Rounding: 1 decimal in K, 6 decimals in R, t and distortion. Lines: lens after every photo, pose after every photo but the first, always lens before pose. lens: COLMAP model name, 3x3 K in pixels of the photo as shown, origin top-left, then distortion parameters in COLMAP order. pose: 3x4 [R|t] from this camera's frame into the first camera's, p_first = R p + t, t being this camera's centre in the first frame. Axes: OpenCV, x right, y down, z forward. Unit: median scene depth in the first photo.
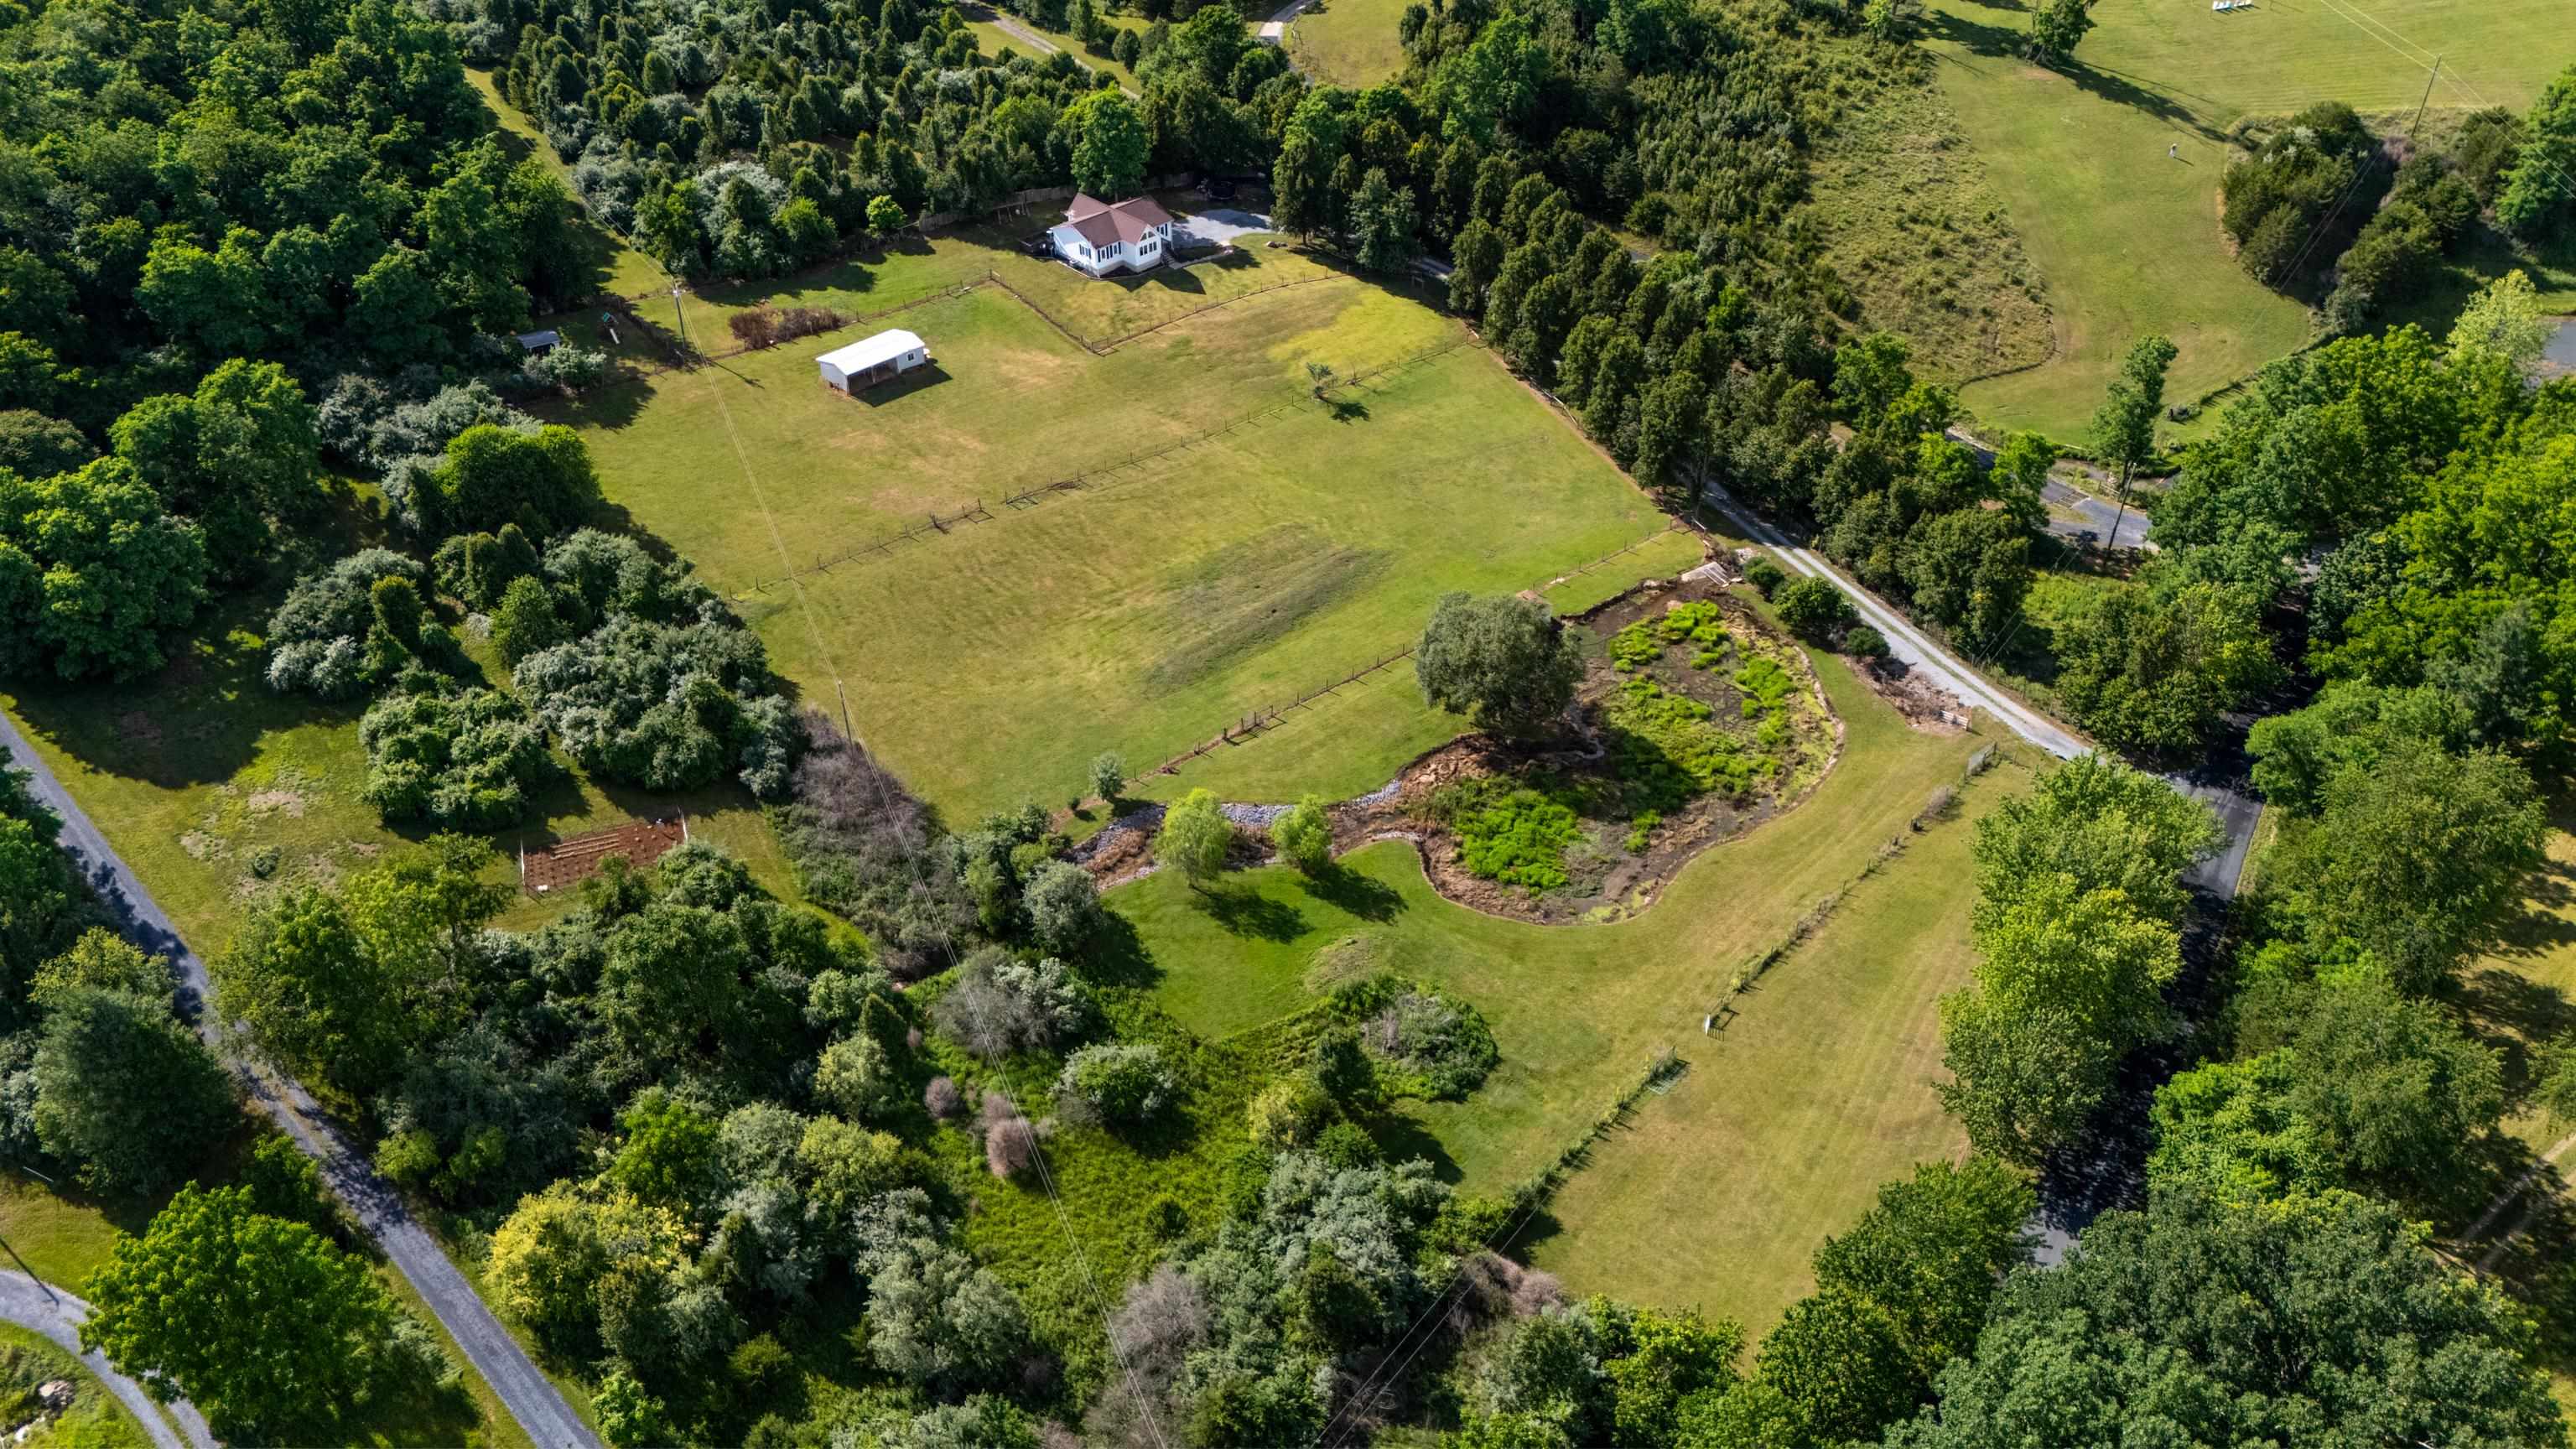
lens RADIAL K [[1914.3, 0, 1284.2], [0, 1914.3, 709.6], [0, 0, 1]] dist [0.084725, -0.090553]
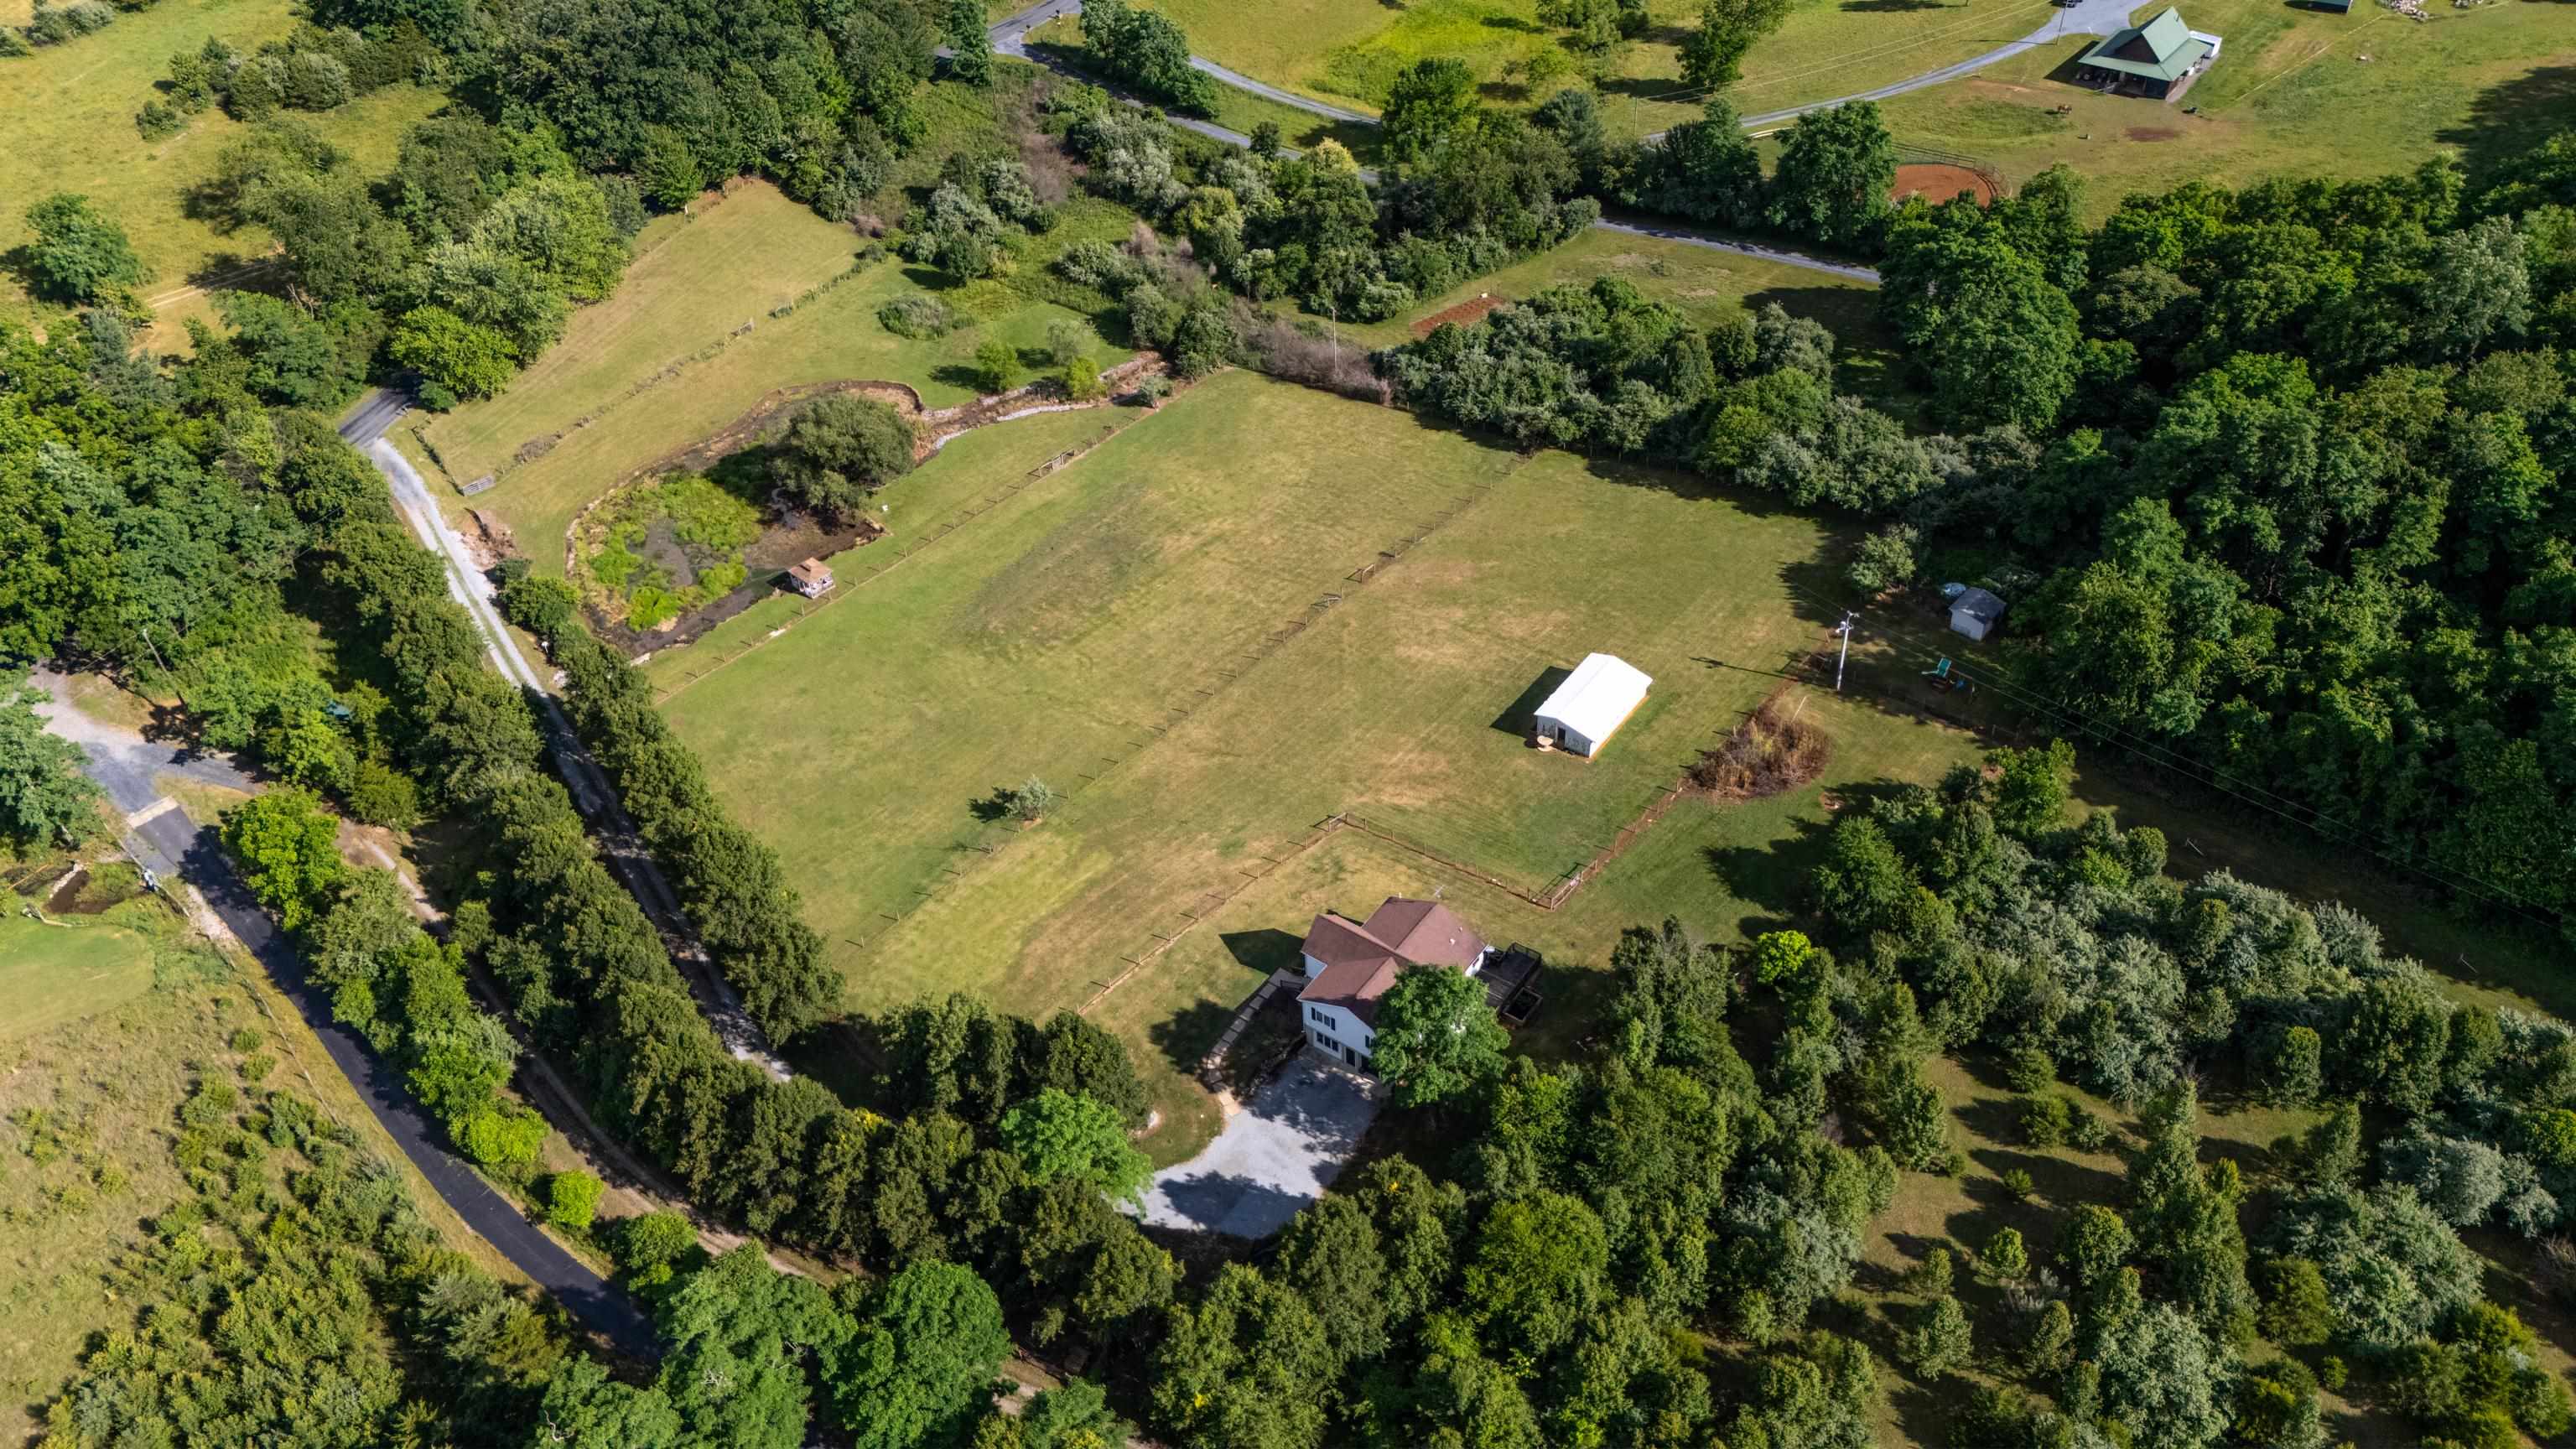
lens RADIAL K [[1901.0, 0, 1285.3], [0, 1901.0, 716.0], [0, 0, 1]] dist [0.085047, -0.096418]
pose [[-0.982246, 0.151735, -0.110314, -0.002449], [-0.073951, 0.227237, 0.971028, -1.036586], [0.172406, 0.961946, -0.211982, 1.279404]]
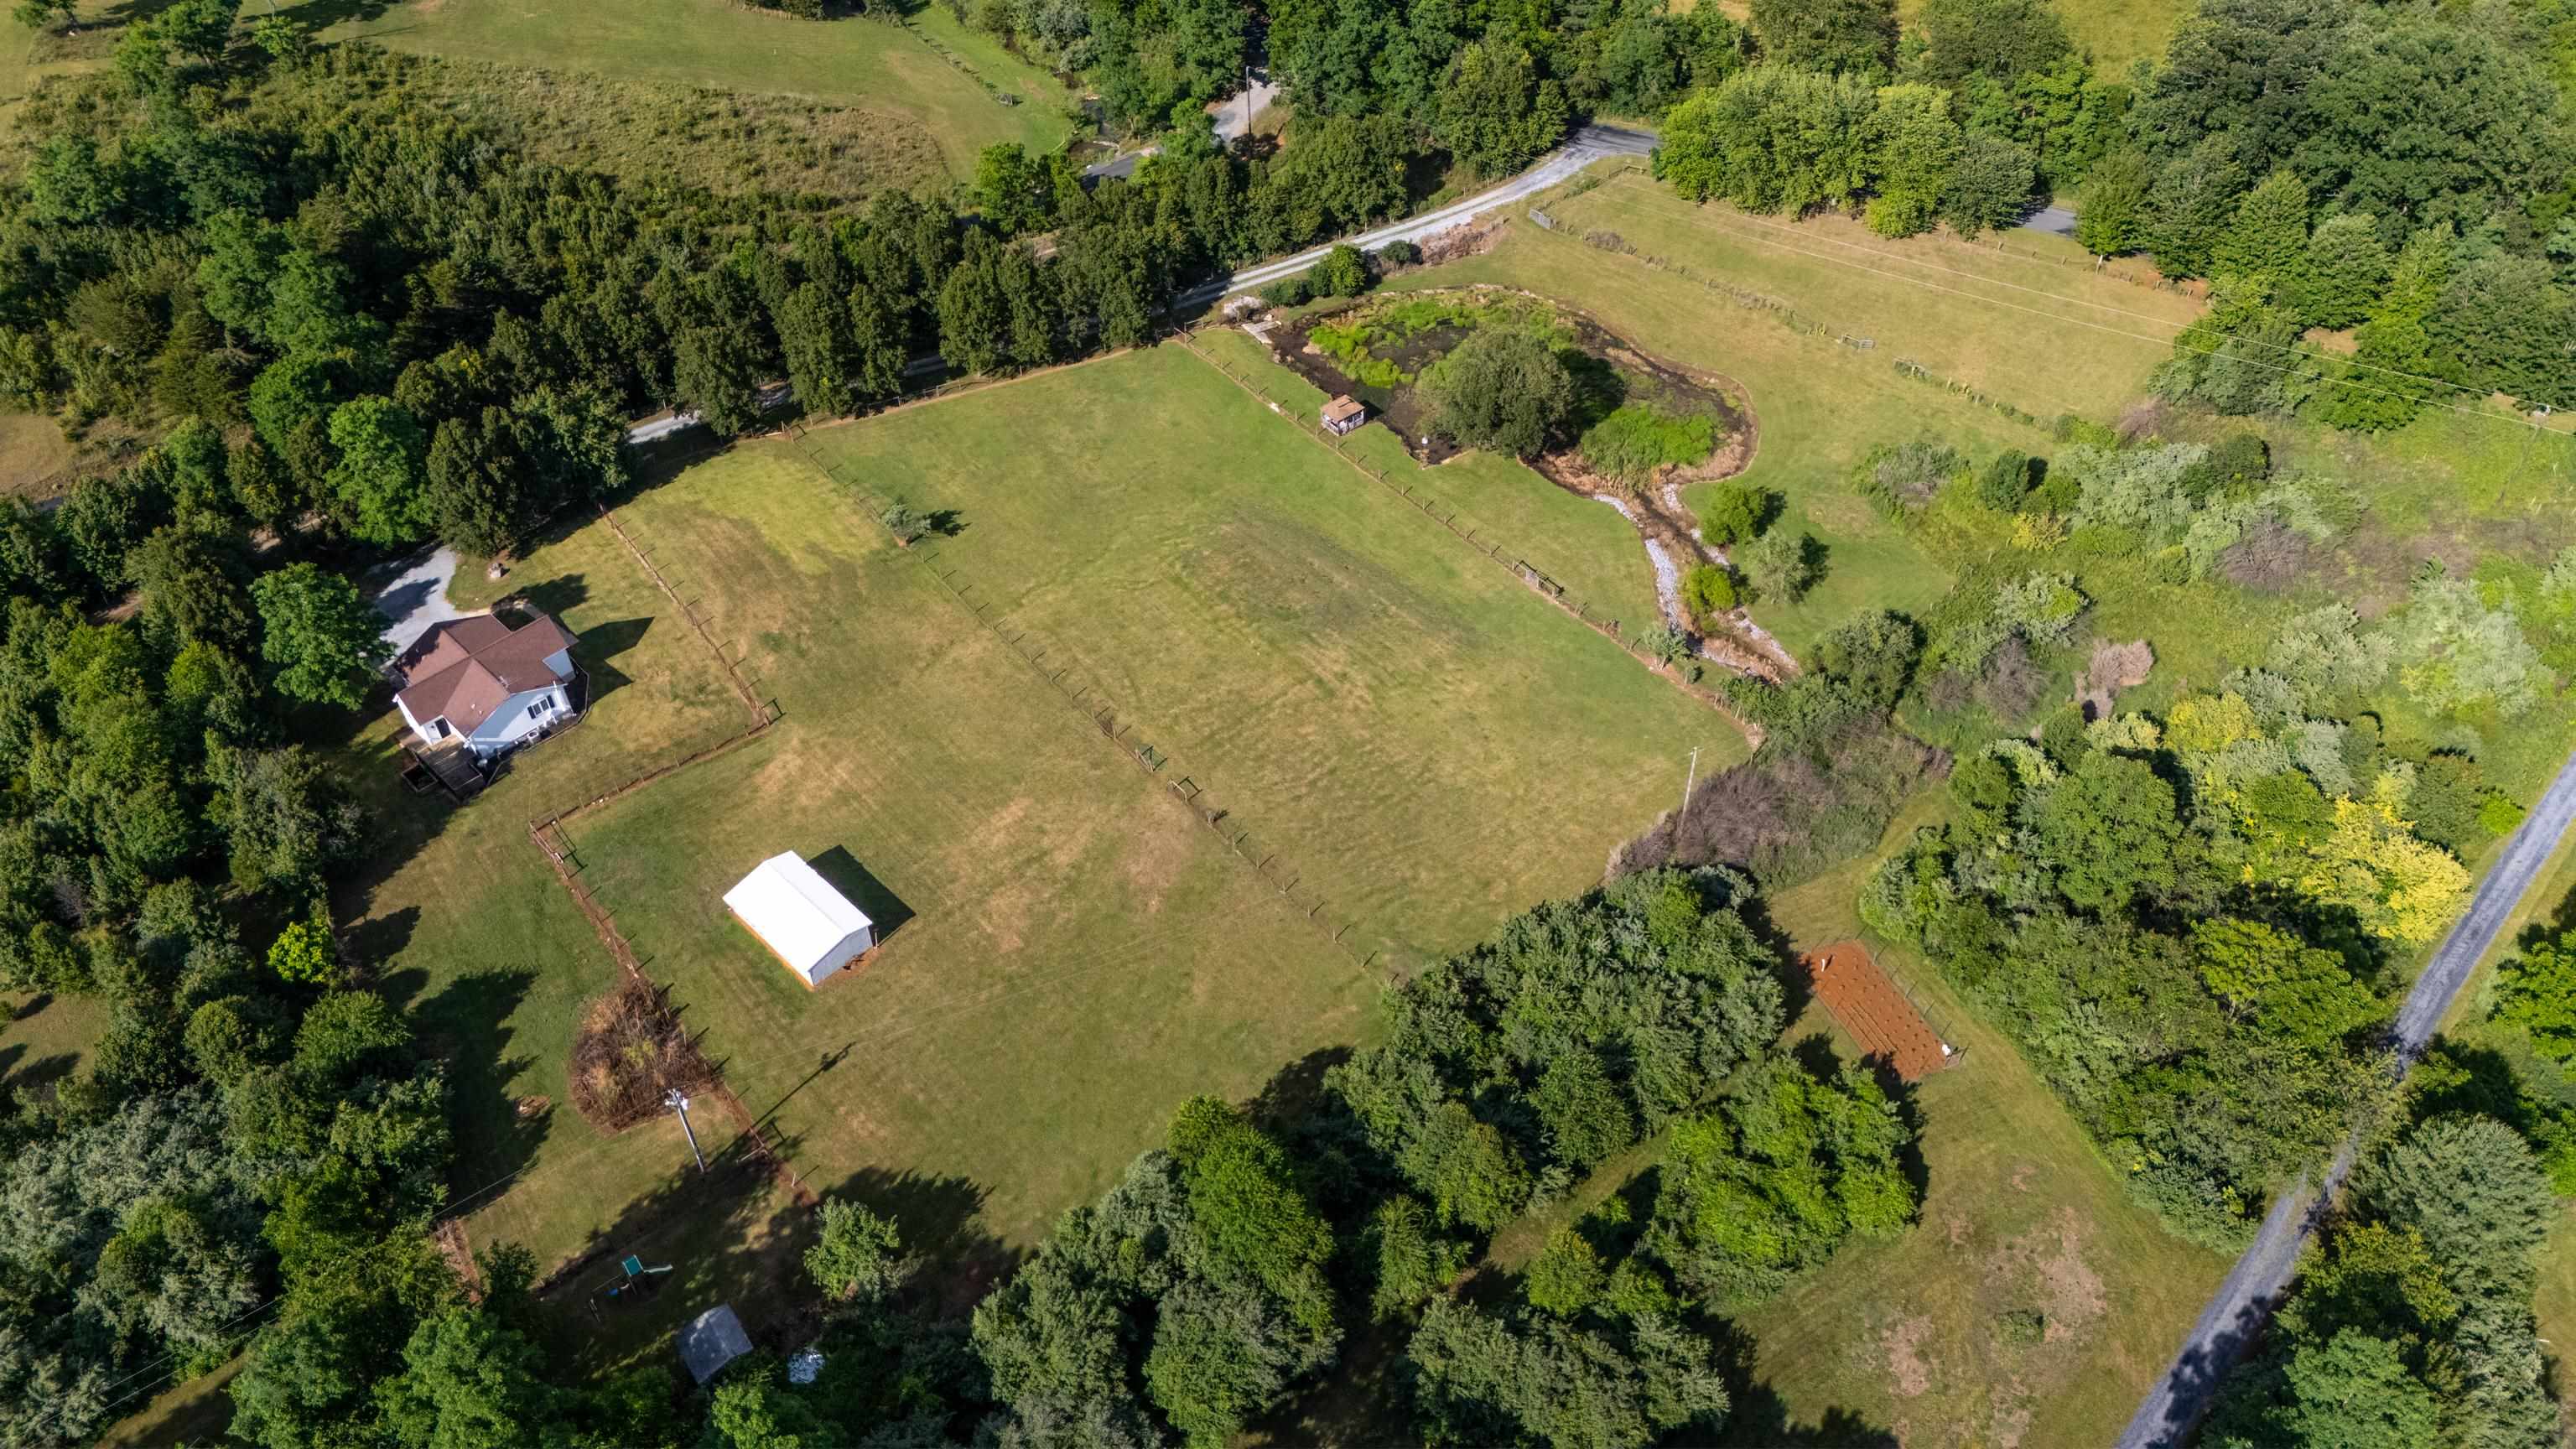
lens RADIAL K [[1914.3, 0, 1284.2], [0, 1914.3, 709.6], [0, 0, 1]] dist [0.084725, -0.090553]
pose [[-0.017758, -0.685410, 0.727941, -0.726688], [0.628371, 0.558656, 0.541345, -0.532475], [-0.777711, 0.467030, 0.420771, 0.619039]]
